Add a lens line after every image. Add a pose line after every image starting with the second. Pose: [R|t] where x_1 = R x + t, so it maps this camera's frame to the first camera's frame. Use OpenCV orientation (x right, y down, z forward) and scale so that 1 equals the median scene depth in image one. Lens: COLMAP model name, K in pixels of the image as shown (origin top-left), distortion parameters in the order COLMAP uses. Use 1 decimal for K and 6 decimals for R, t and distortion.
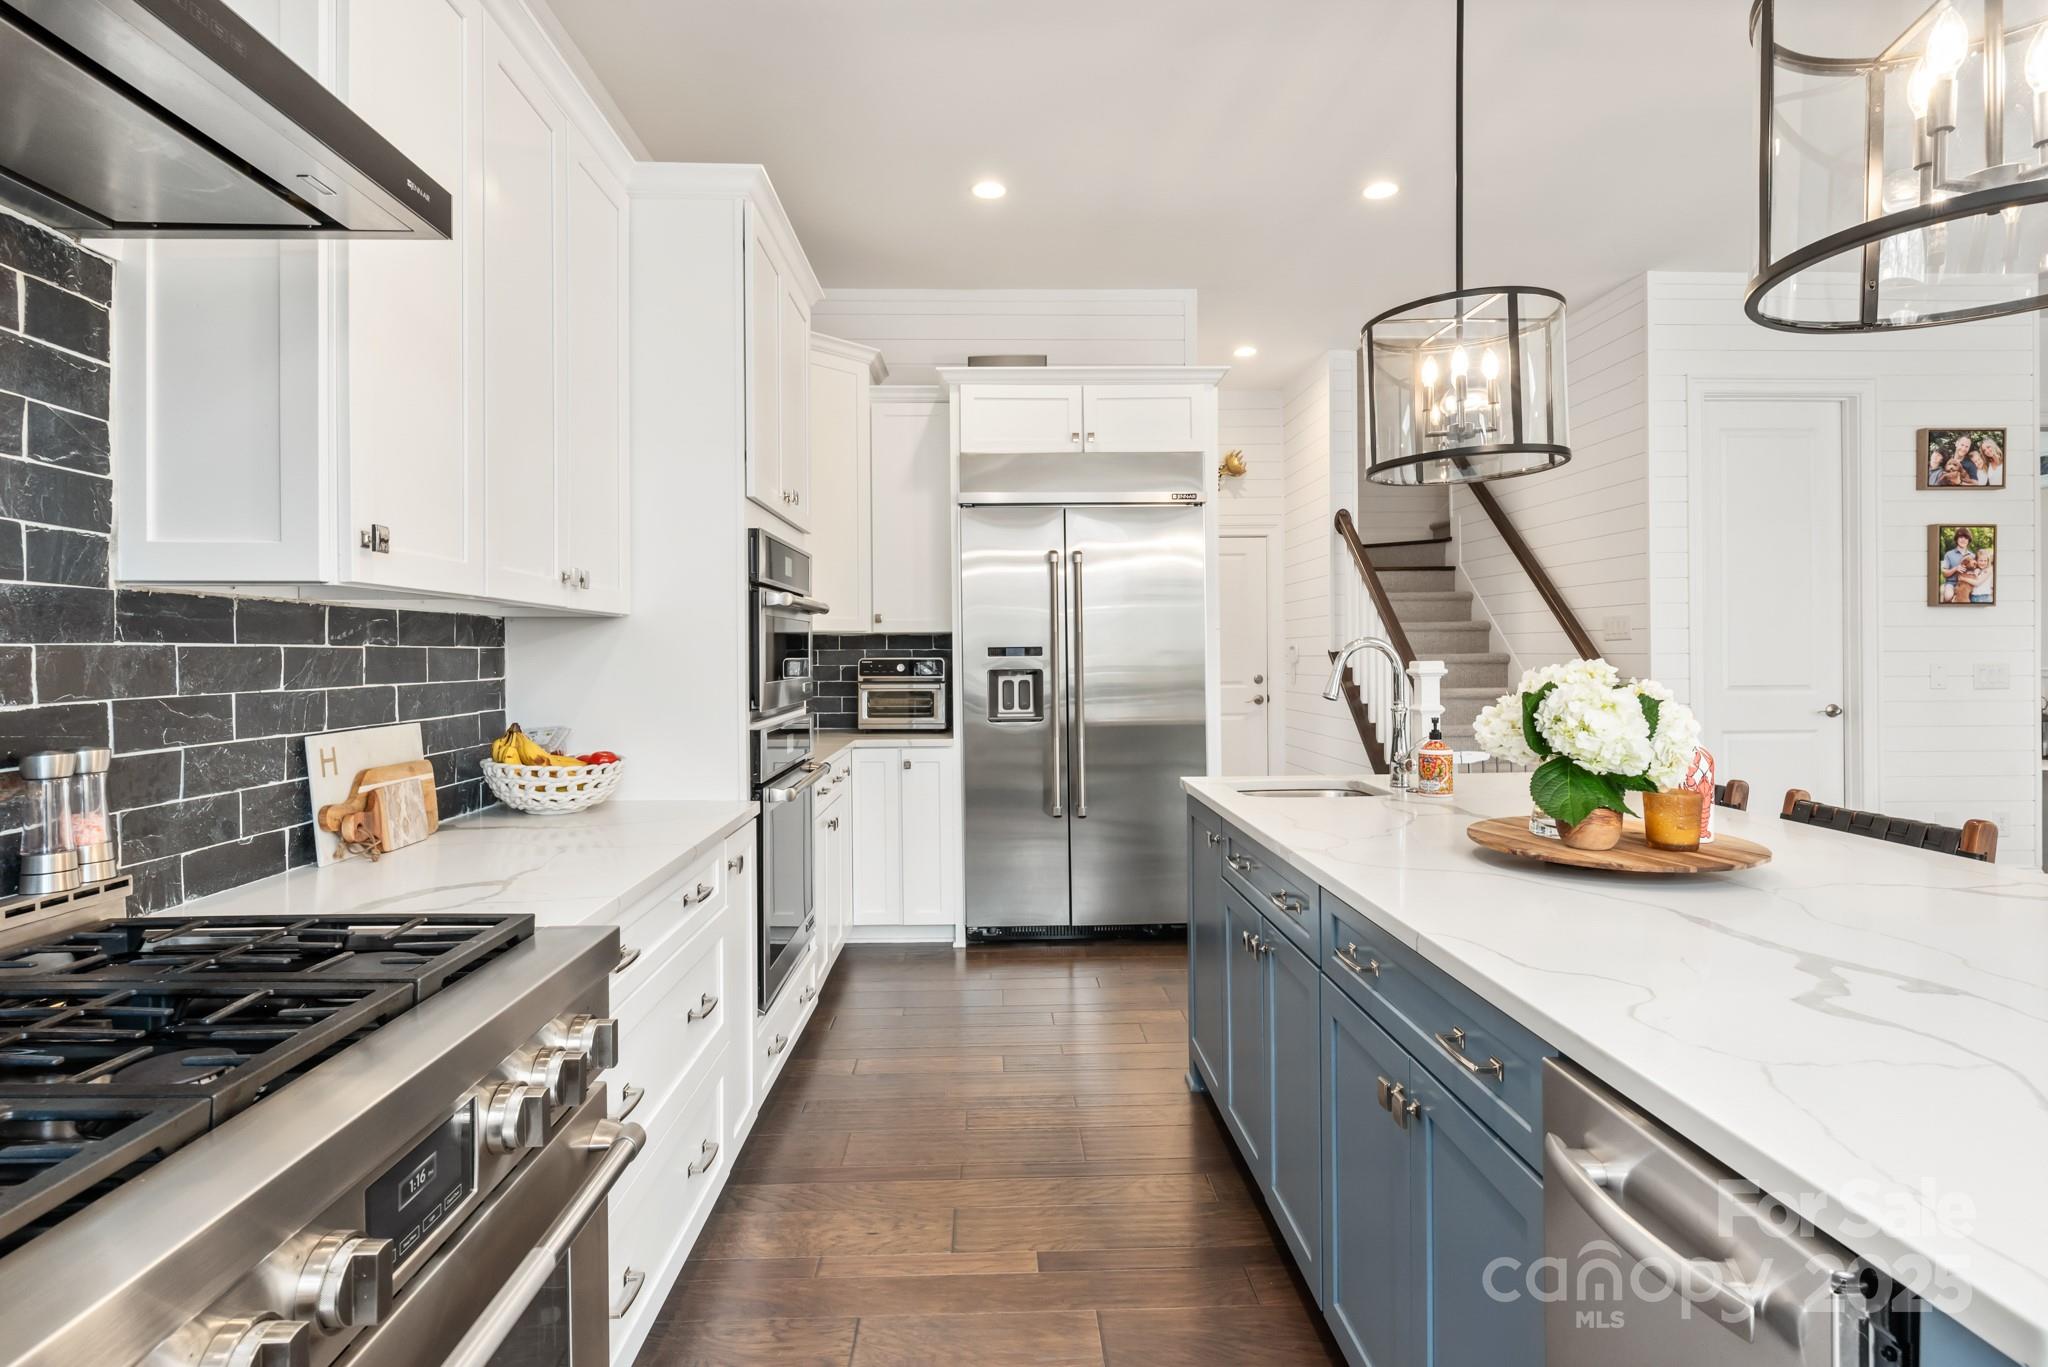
lens RADIAL K [[1035.6, 0, 1035.6], [0, 1035.6, 663.1], [0, 0, 1]] dist [0.002186, -0.000792]
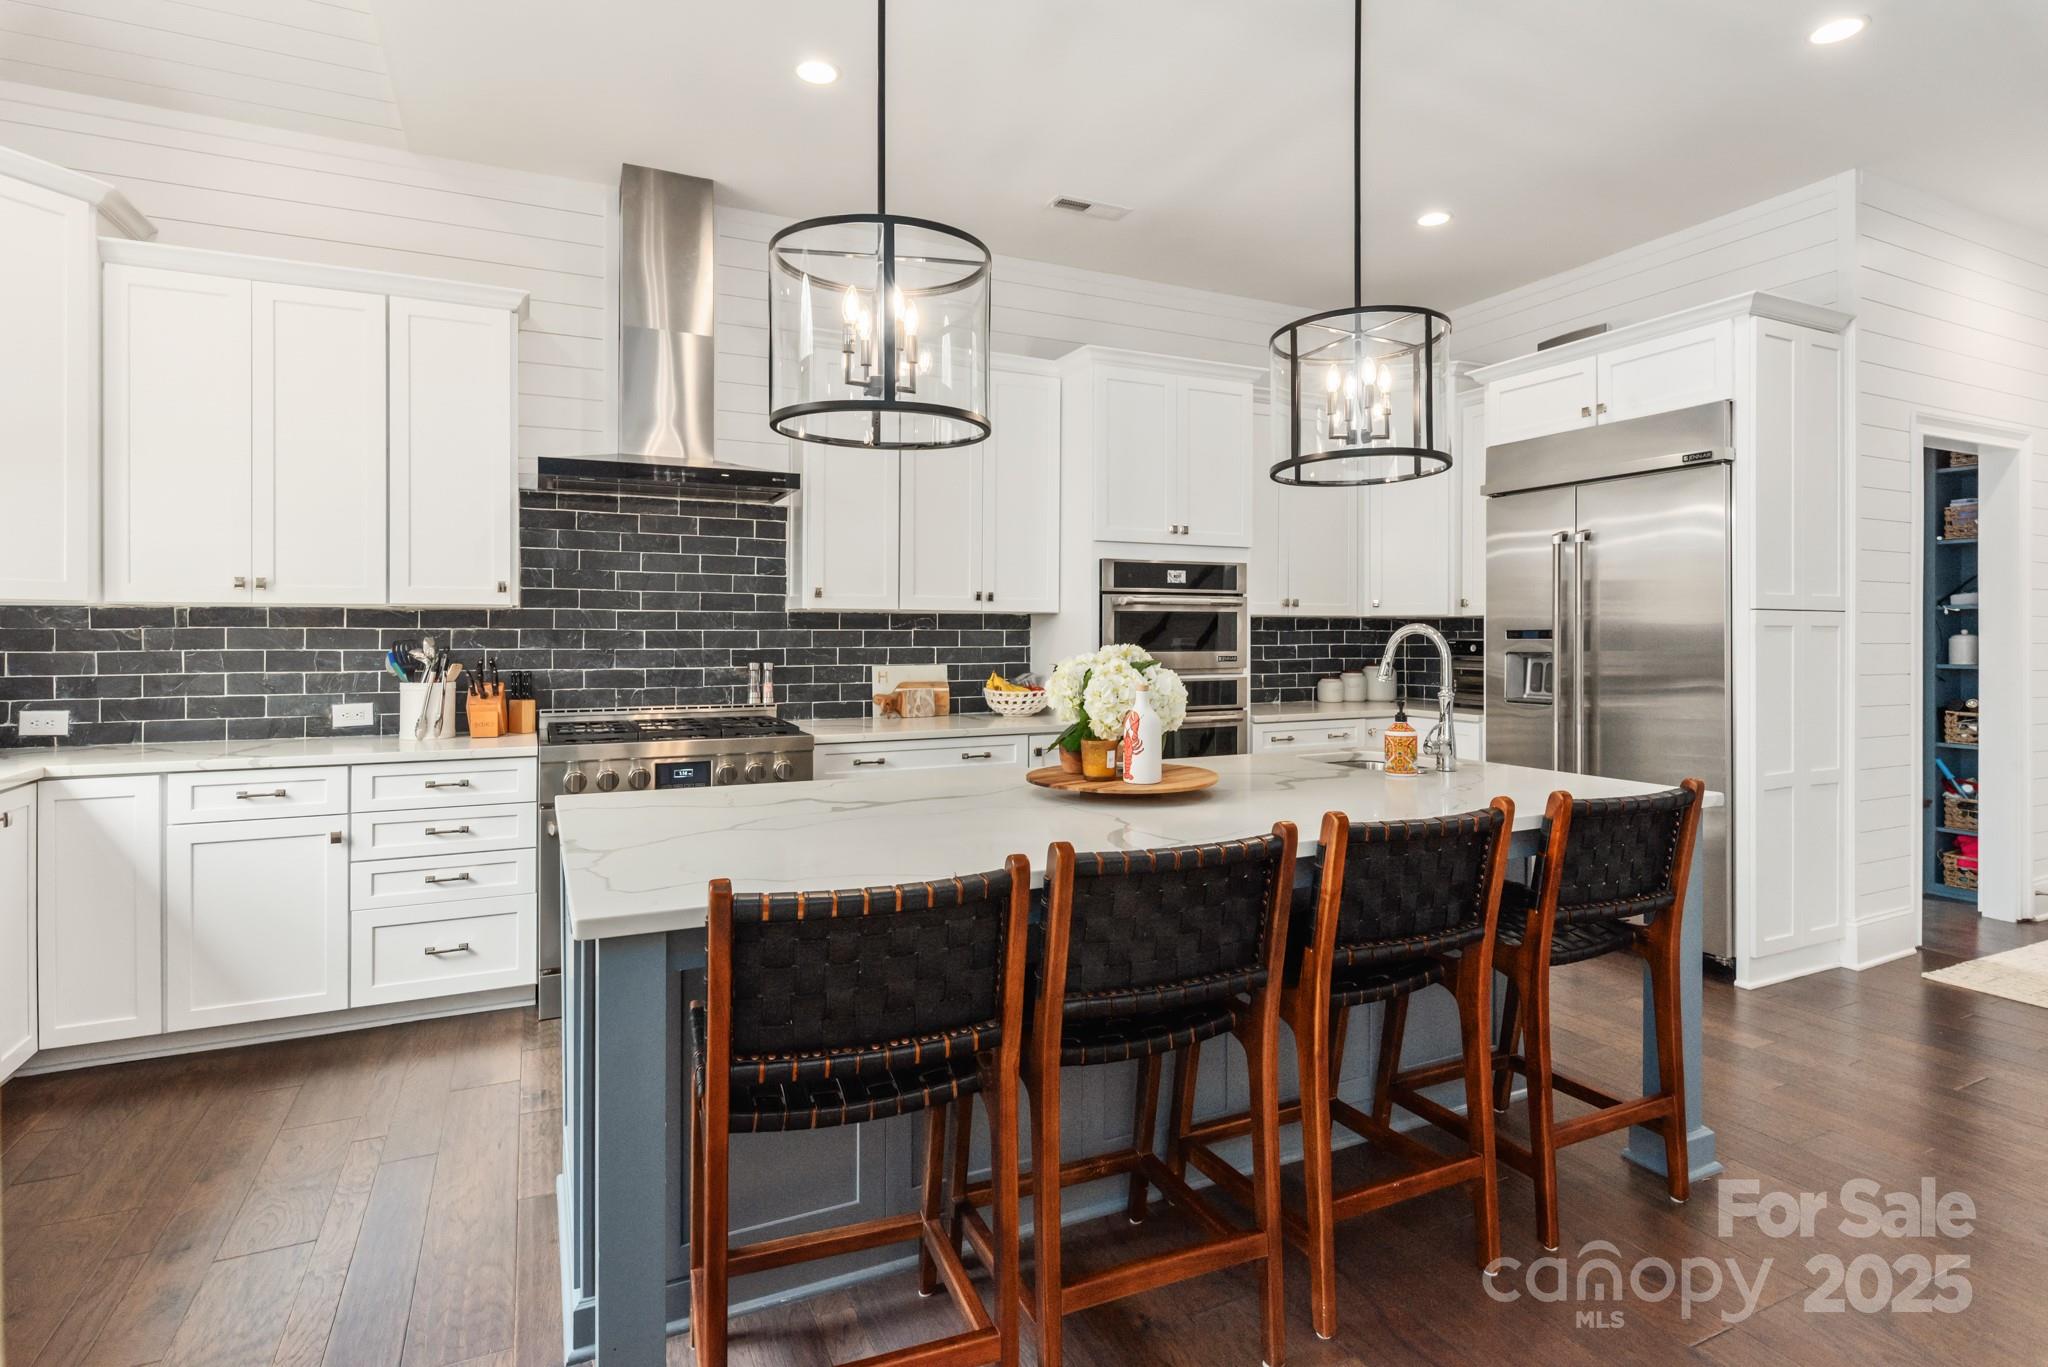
lens RADIAL K [[1035.6, 0, 1004.8], [0, 1035.6, 640.1], [0, 0, 1]] dist [0.002186, -0.000792]
pose [[0.387081, 0.011764, -0.921970, 1.620850], [-0.012590, 0.999893, 0.007473, -0.014542], [0.921960, 0.008715, 0.387188, 0.295478]]
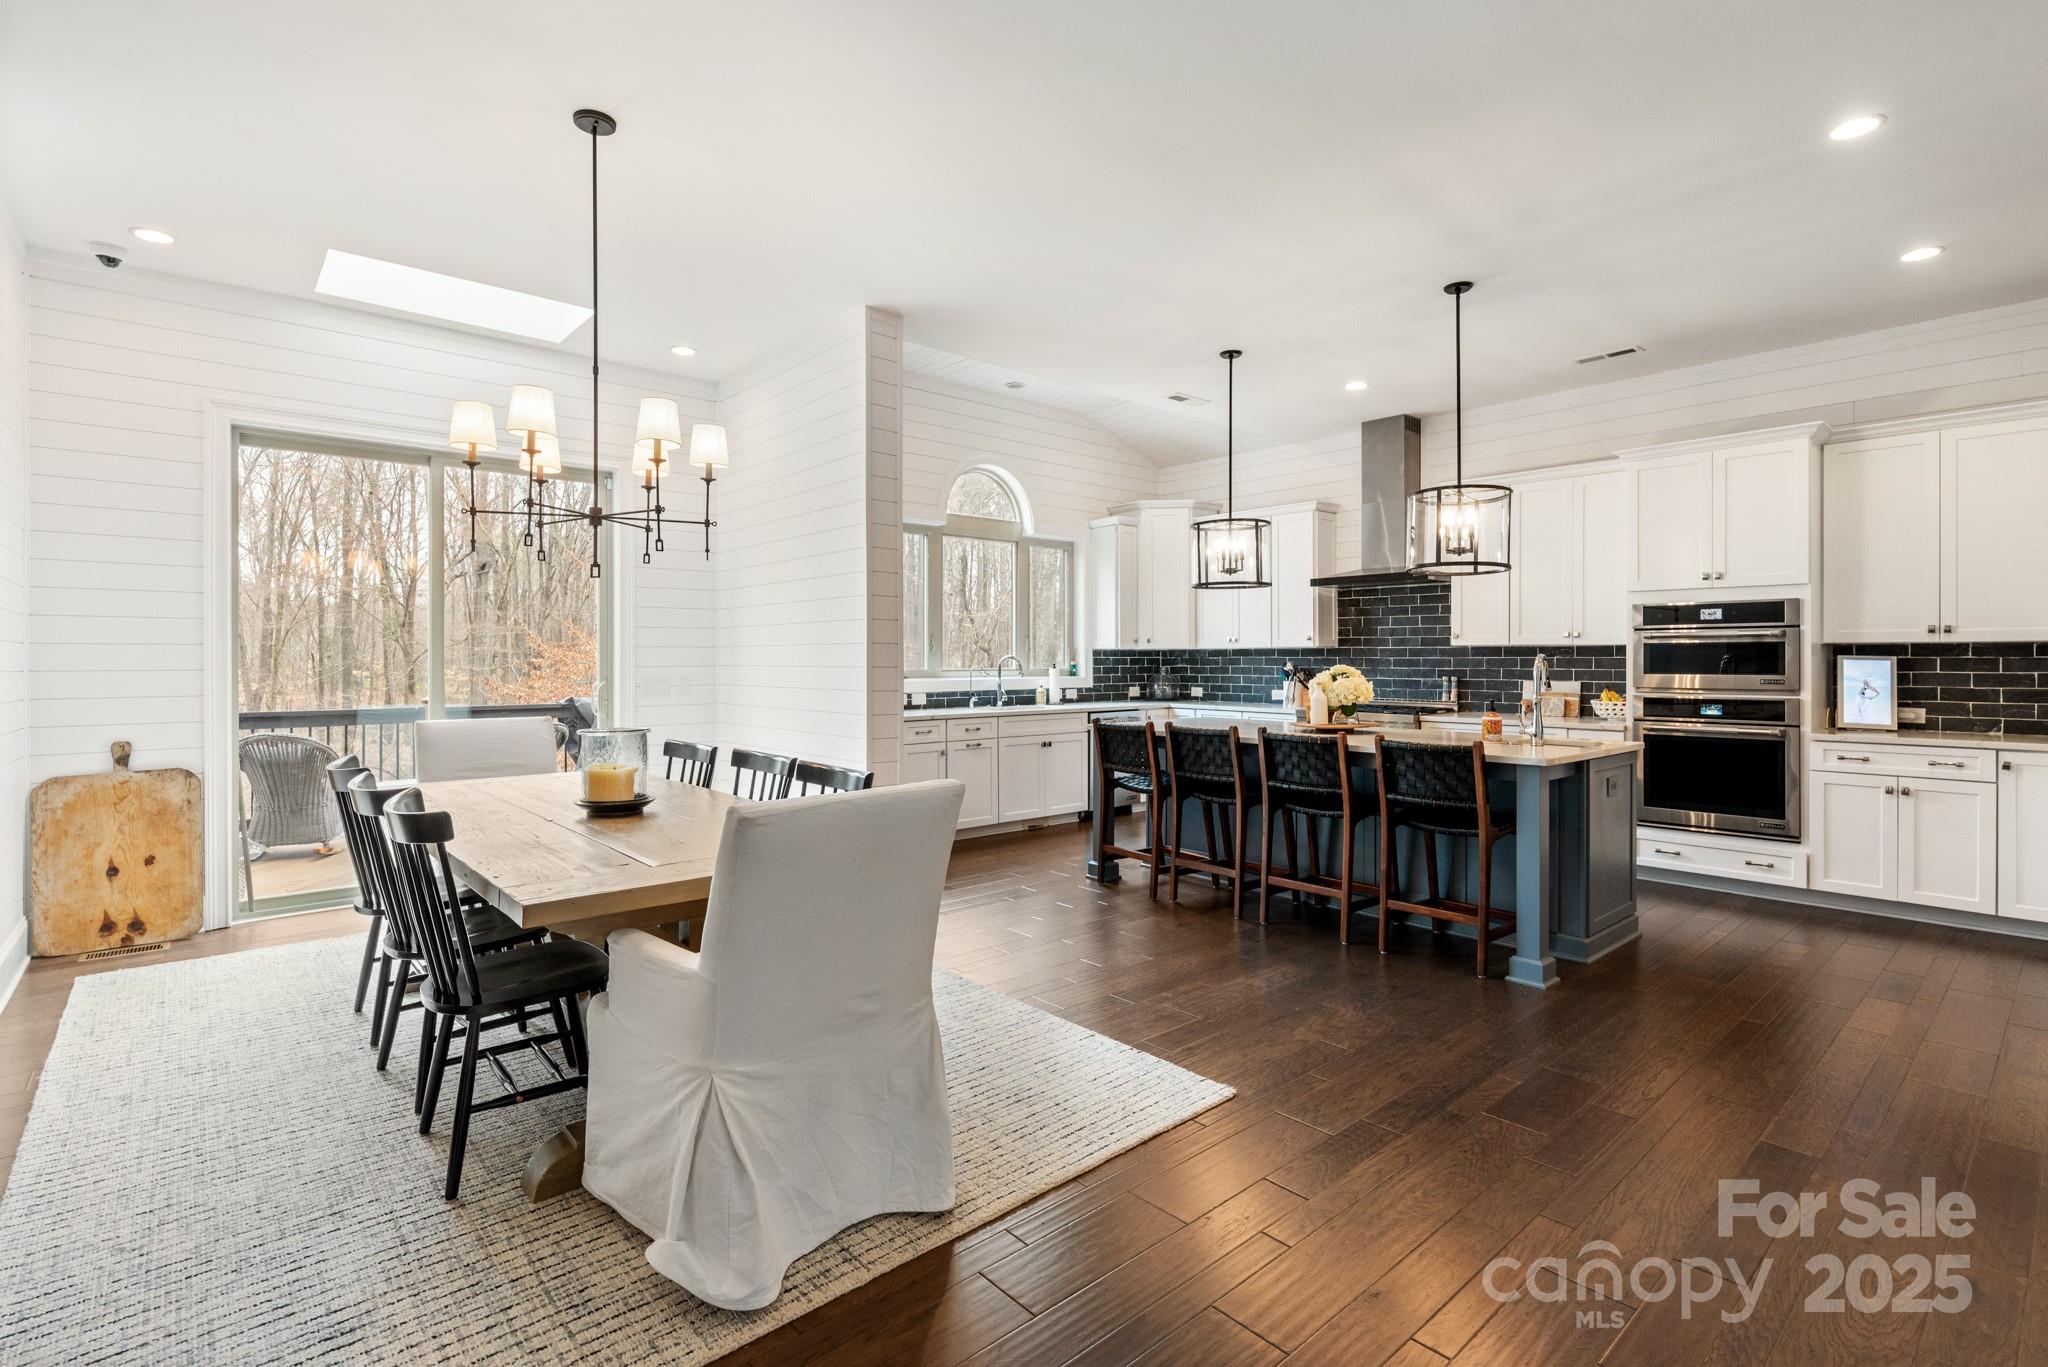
lens RADIAL K [[959.8, 0, 1023.2], [0, 959.8, 667.4], [0, 0, 1]] dist [0.001478, 0.000127]
pose [[-0.780479, 0.011803, -0.625071, 2.787876], [-0.002305, 0.999761, 0.021756, -0.049958], [0.625178, 0.018421, -0.780265, 2.439536]]
